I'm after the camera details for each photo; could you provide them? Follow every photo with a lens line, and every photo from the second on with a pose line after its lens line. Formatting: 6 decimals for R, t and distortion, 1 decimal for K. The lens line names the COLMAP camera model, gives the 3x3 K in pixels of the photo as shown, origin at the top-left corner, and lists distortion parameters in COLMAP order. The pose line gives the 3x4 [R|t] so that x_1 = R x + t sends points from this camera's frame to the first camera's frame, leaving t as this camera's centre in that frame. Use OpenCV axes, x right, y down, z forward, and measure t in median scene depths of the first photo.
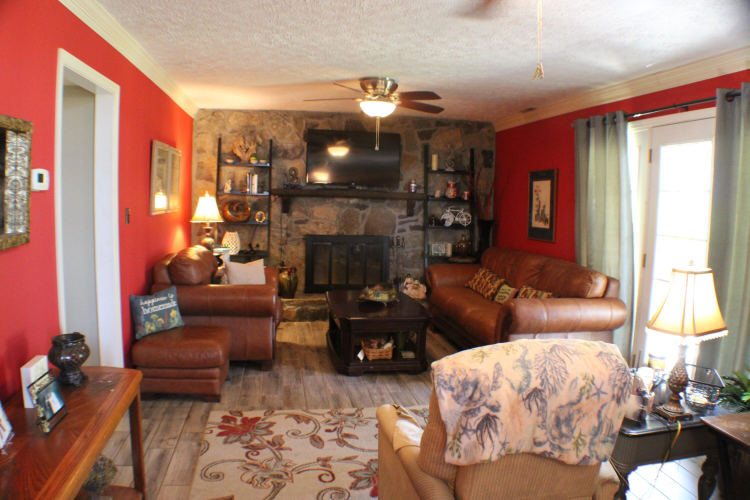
lens RADIAL K [[531.7, 0, 375.0], [0, 531.7, 250.0], [0, 0, 1]] dist [-0.230636, 0.082642]
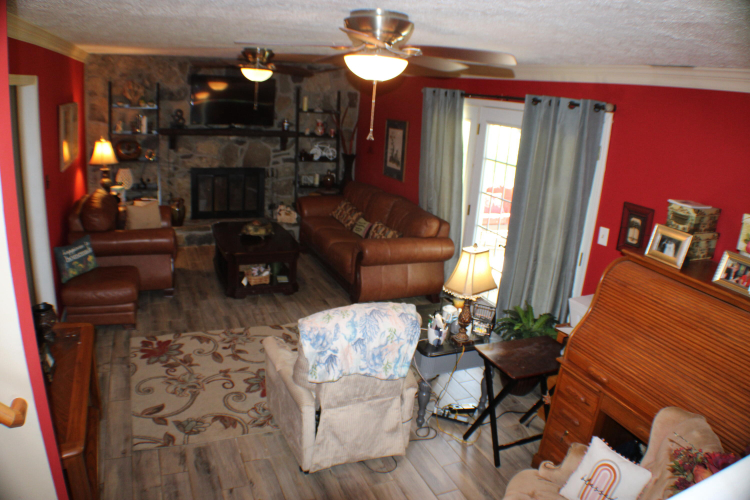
lens RADIAL K [[531.7, 0, 375.0], [0, 531.7, 250.0], [0, 0, 1]] dist [-0.230636, 0.082642]
pose [[0.971884, -0.023990, 0.234235, -0.016836], [-0.027105, 0.976784, 0.212505, -0.154715], [-0.233895, -0.212879, 0.948670, -0.245129]]
